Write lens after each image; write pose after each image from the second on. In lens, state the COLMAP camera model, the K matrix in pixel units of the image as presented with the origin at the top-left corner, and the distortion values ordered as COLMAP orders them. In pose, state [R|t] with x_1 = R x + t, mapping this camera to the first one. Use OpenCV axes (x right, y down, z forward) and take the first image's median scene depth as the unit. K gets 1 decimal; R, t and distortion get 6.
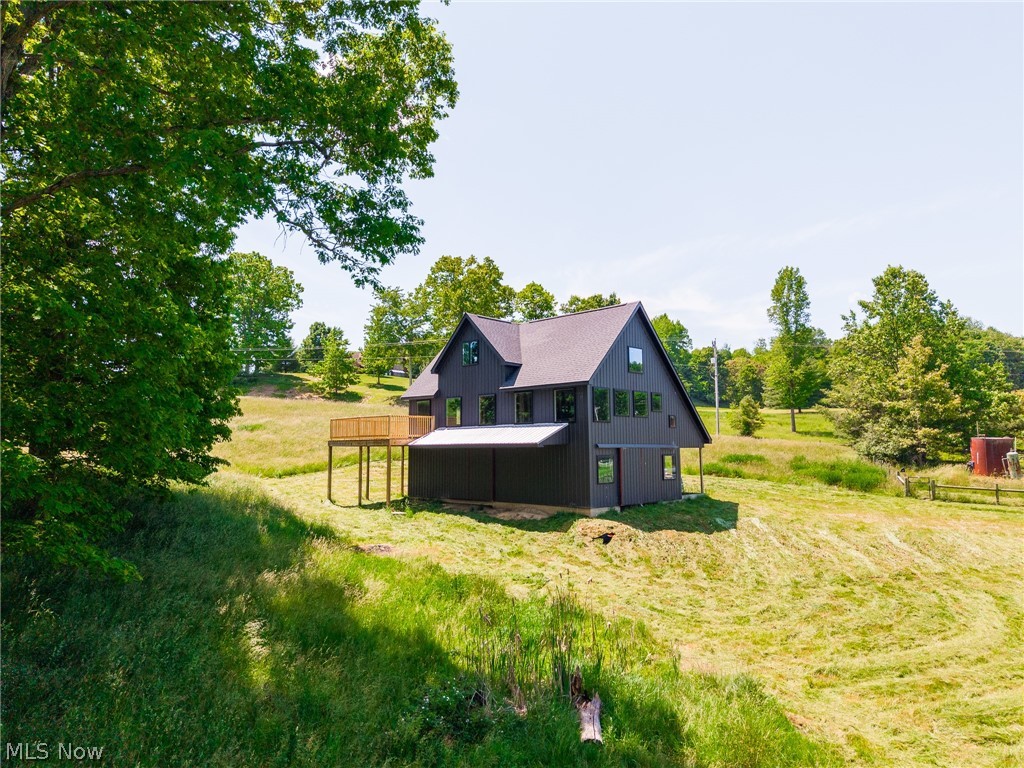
lens RADIAL K [[688.1, 0, 514.7], [0, 688.1, 376.3], [0, 0, 1]] dist [0.041647, -0.041705]
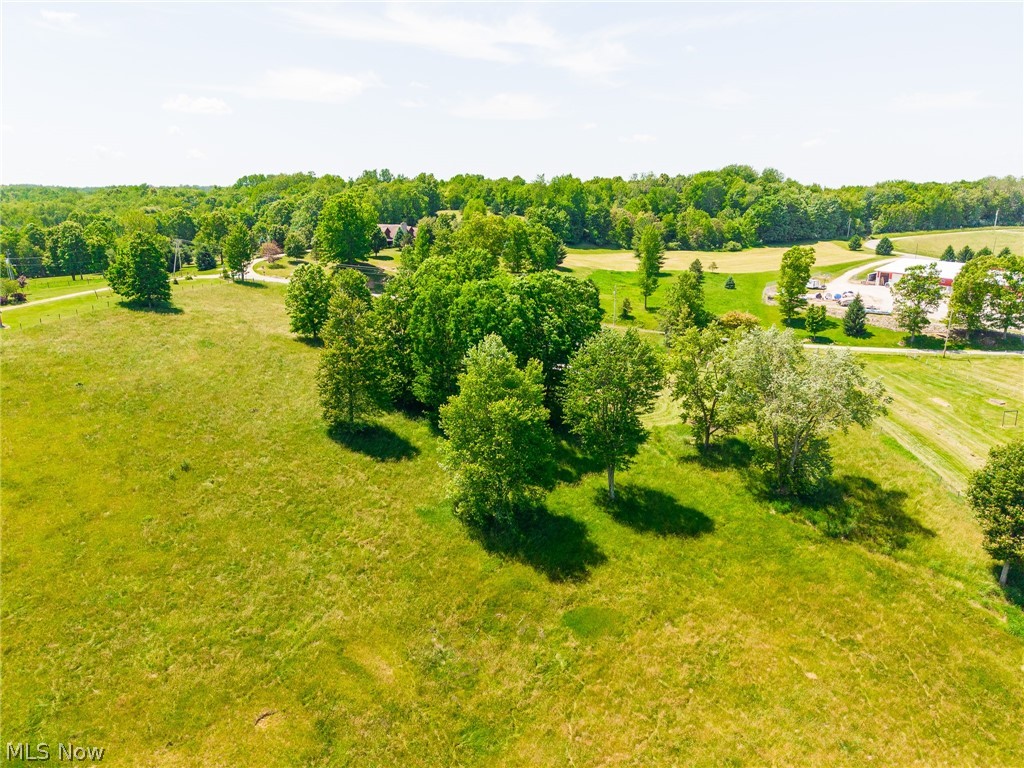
lens RADIAL K [[688.1, 0, 512.8], [0, 688.1, 384.3], [0, 0, 1]] dist [0.041647, -0.041705]
pose [[0.983133, -0.037254, 0.179058, -1.032771], [-0.027615, 0.937573, 0.346691, -1.140728], [-0.180795, -0.345788, 0.920730, -2.551593]]
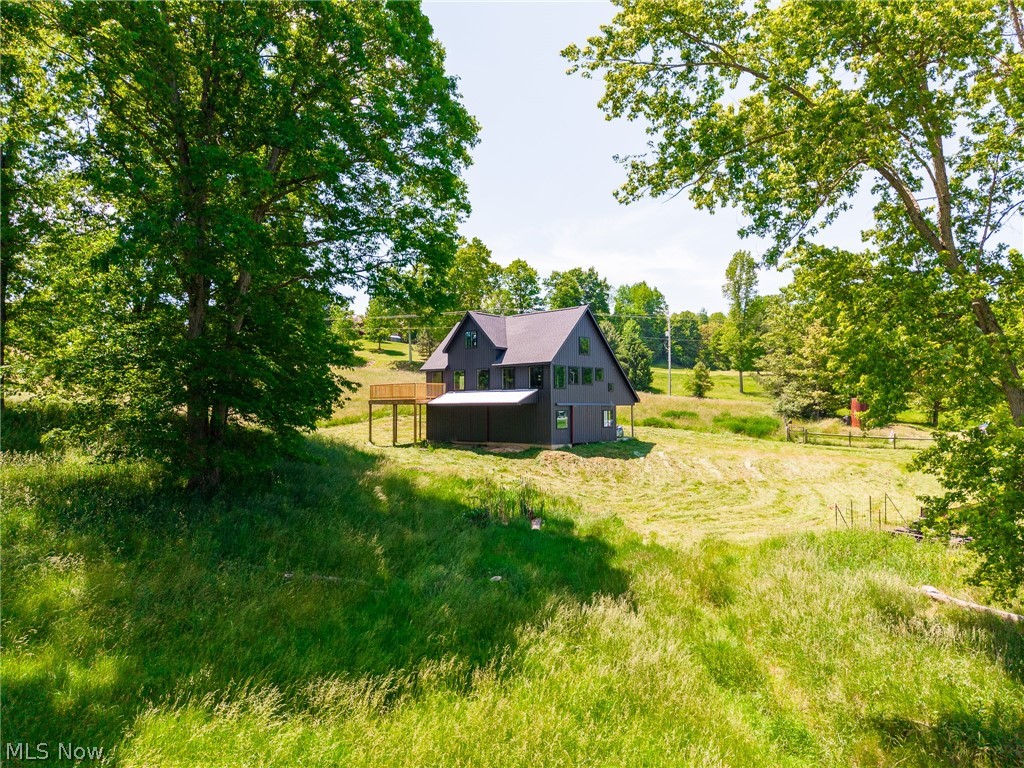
lens RADIAL K [[688.1, 0, 513.4], [0, 688.1, 381.8], [0, 0, 1]] dist [0.041647, -0.041705]
pose [[0.999854, 0.001273, 0.017059, -0.001059], [-0.002410, 0.997764, 0.066797, -0.039731], [-0.016936, -0.066828, 0.997621, -0.411051]]
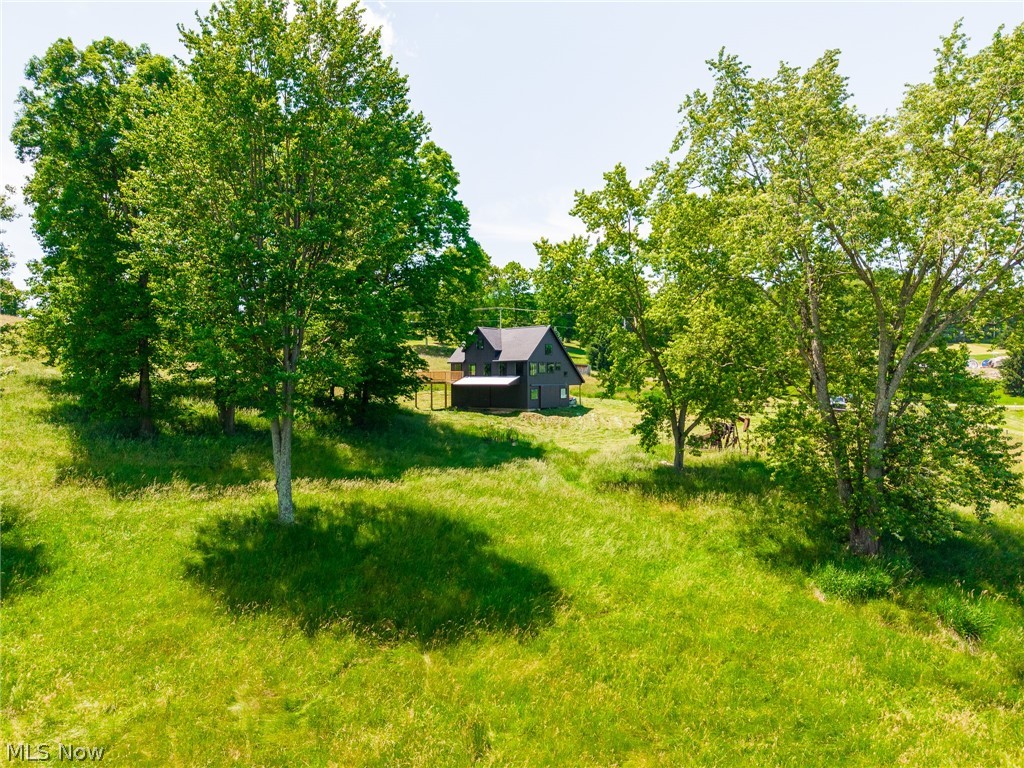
lens RADIAL K [[688.1, 0, 515.6], [0, 688.1, 385.3], [0, 0, 1]] dist [0.041647, -0.041705]
pose [[0.999756, 0.001361, 0.022028, 0.005095], [-0.003867, 0.993458, 0.114136, -0.154363], [-0.021729, -0.114194, 0.993221, -1.255387]]
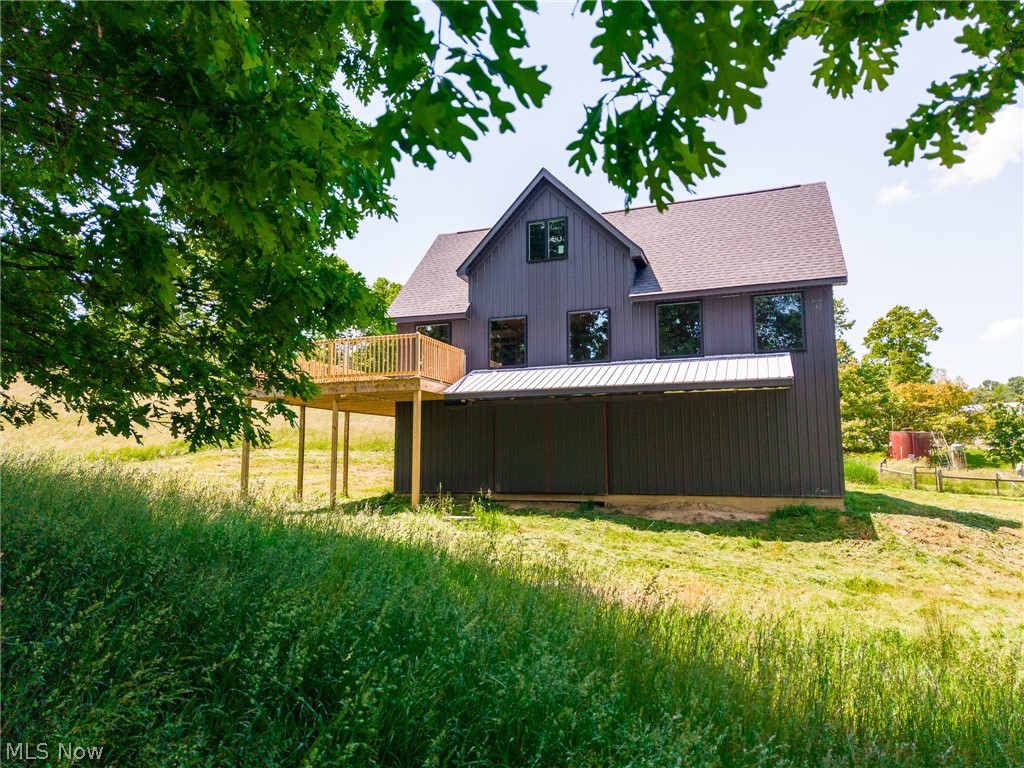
lens RADIAL K [[688.1, 0, 514.5], [0, 688.1, 385.4], [0, 0, 1]] dist [0.041647, -0.041705]
pose [[0.918960, 0.047844, 0.391439, -0.297904], [-0.042281, 0.998845, -0.022825, 0.098236], [-0.392079, 0.004425, 0.919921, 0.459619]]
